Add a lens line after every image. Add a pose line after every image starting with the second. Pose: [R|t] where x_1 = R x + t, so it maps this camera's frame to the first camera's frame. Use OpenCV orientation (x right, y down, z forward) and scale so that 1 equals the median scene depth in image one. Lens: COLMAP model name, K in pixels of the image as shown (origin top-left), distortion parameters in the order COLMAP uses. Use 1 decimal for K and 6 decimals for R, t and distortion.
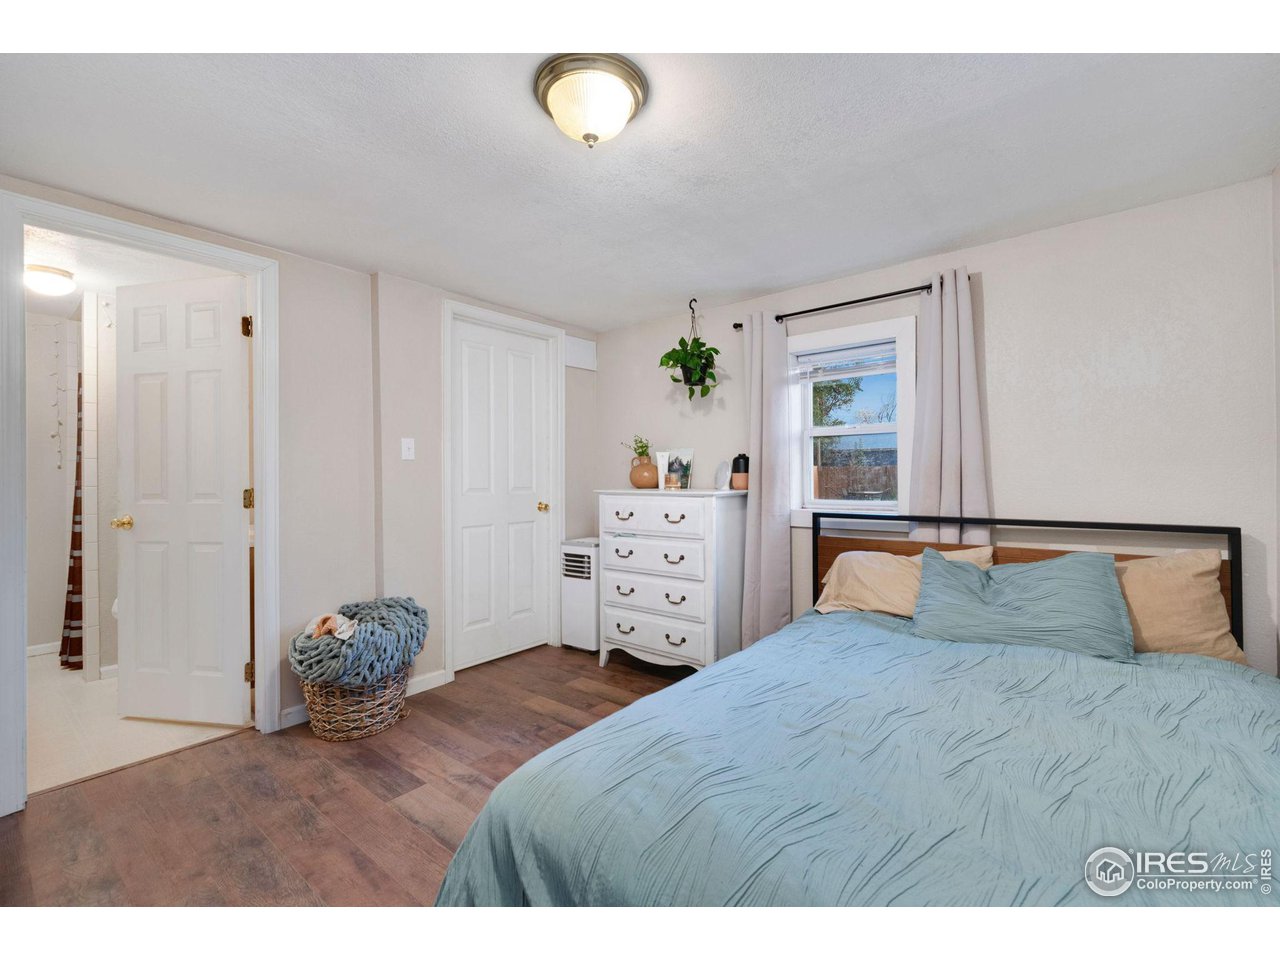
lens RADIAL K [[558.0, 0, 652.3], [0, 558.0, 465.7], [0, 0, 1]] dist [0.002233, -0.000889]
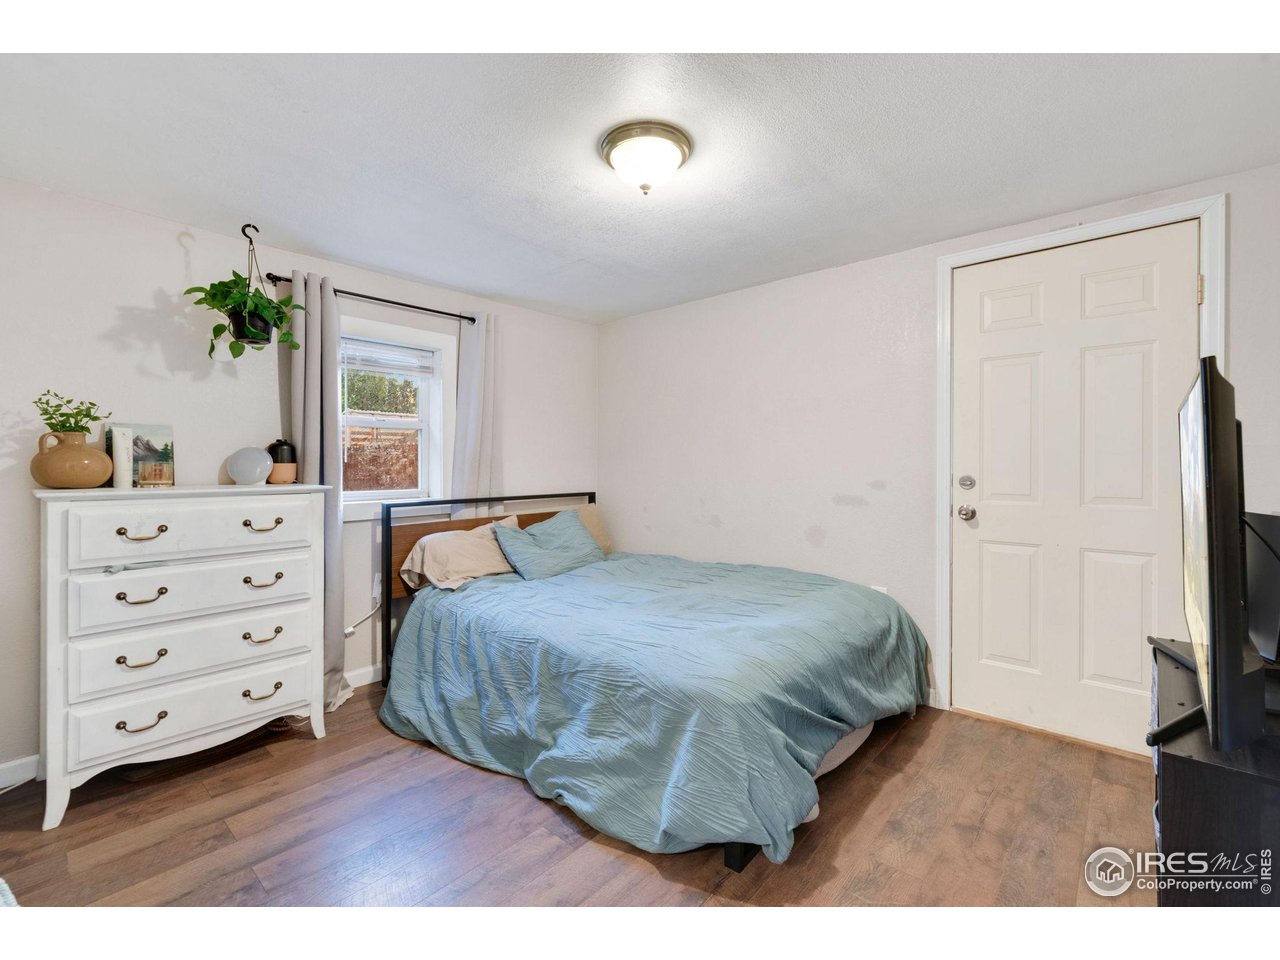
lens RADIAL K [[558.0, 0, 637.0], [0, 558.0, 460.2], [0, 0, 1]] dist [0.002233, -0.000889]
pose [[0.058561, 0.013194, 0.998197, -0.631579], [-0.019811, 0.999731, -0.012052, 0.008254], [-0.998087, -0.019070, 0.058807, 0.452361]]
